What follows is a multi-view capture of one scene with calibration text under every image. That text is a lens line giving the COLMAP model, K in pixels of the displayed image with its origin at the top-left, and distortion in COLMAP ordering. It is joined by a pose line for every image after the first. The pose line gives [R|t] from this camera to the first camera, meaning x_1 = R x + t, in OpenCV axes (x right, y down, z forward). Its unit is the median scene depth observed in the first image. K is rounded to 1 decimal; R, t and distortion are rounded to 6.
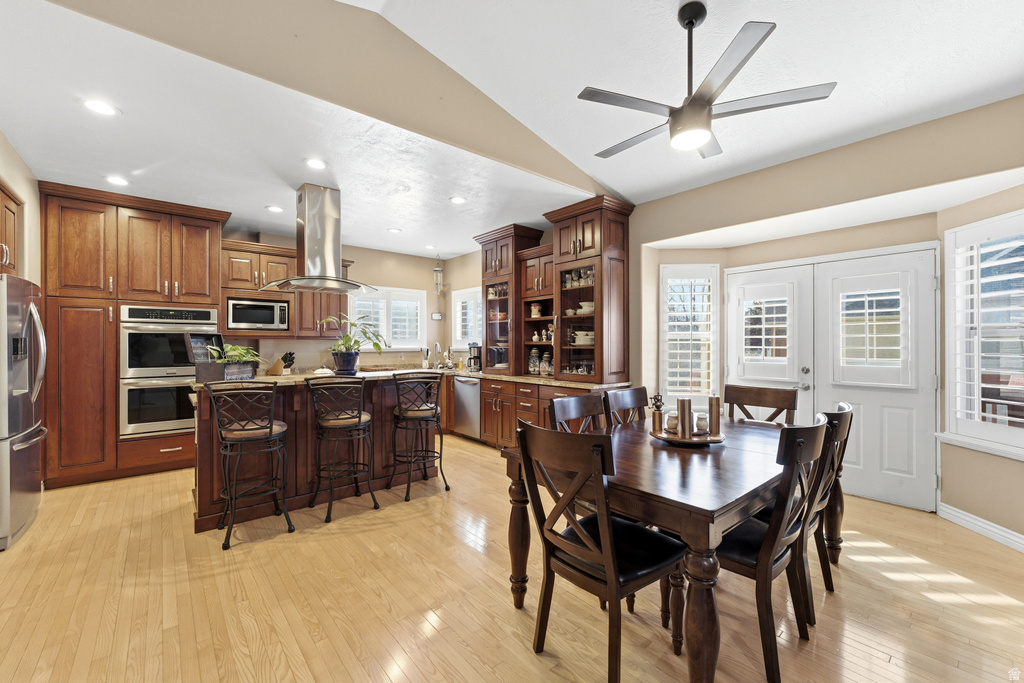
lens RADIAL K [[421.0, 0, 512.0], [0, 421.0, 341.5], [0, 0, 1]] dist [0.000720, 0.000068]
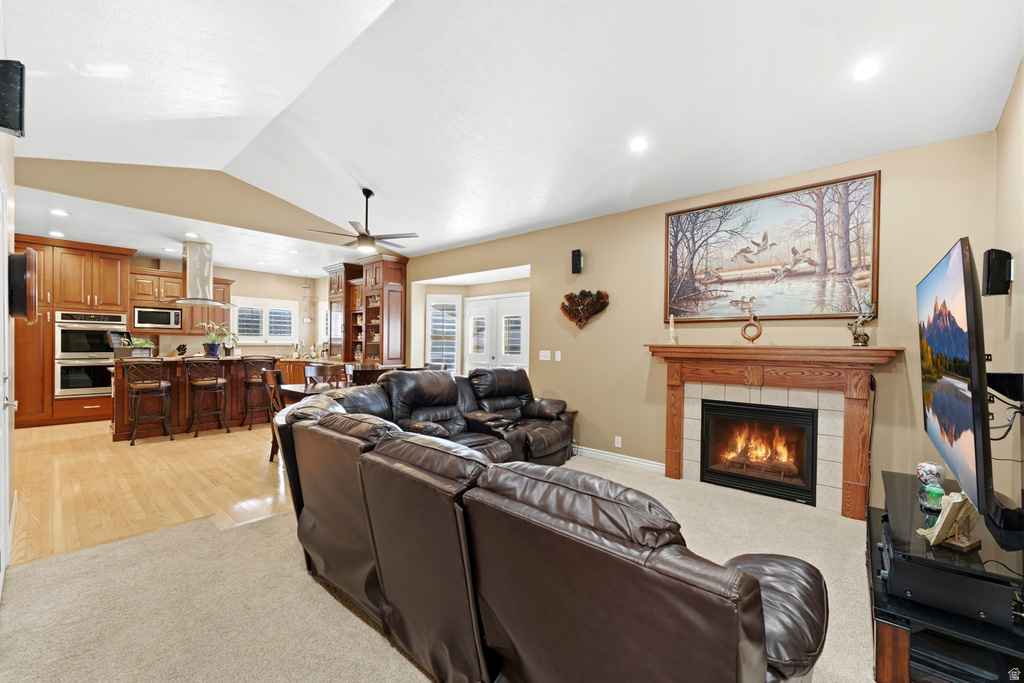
lens RADIAL K [[412.2, 0, 511.7], [0, 412.2, 344.1], [0, 0, 1]] dist [0.000630, 0.000204]
pose [[0.989071, 0.013048, 0.146862, 0.469790], [-0.014013, 0.999886, 0.005537, 0.001005], [-0.146773, -0.007535, 0.989141, -0.695273]]
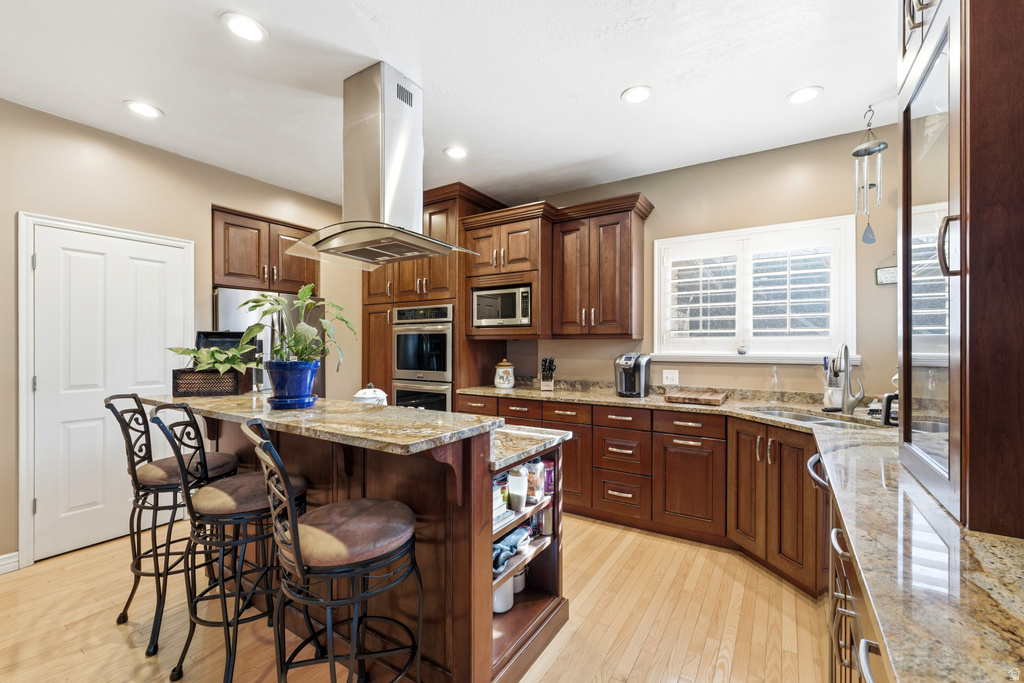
lens RADIAL K [[418.3, 0, 513.6], [0, 418.3, 346.0], [0, 0, 1]] dist [-0.001493, -0.000195]
pose [[0.282531, 0.003107, -0.959253, 0.141616], [0.001415, 0.999992, 0.003656, 0.004159], [0.959257, -0.002390, 0.282524, 0.950418]]
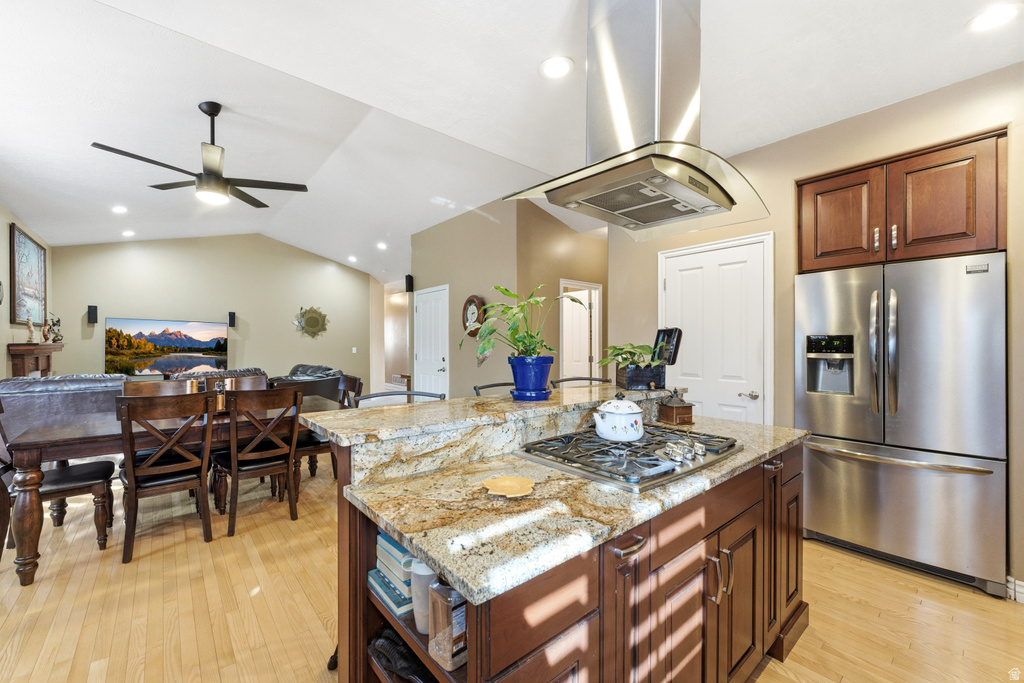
lens RADIAL K [[412.2, 0, 511.7], [0, 412.2, 344.1], [0, 0, 1]] dist [0.000630, 0.000204]
pose [[-0.999968, 0.001218, 0.007915, -0.419609], [0.001231, 0.999998, 0.001681, 0.006757], [-0.007913, 0.001691, -0.999967, 1.396302]]
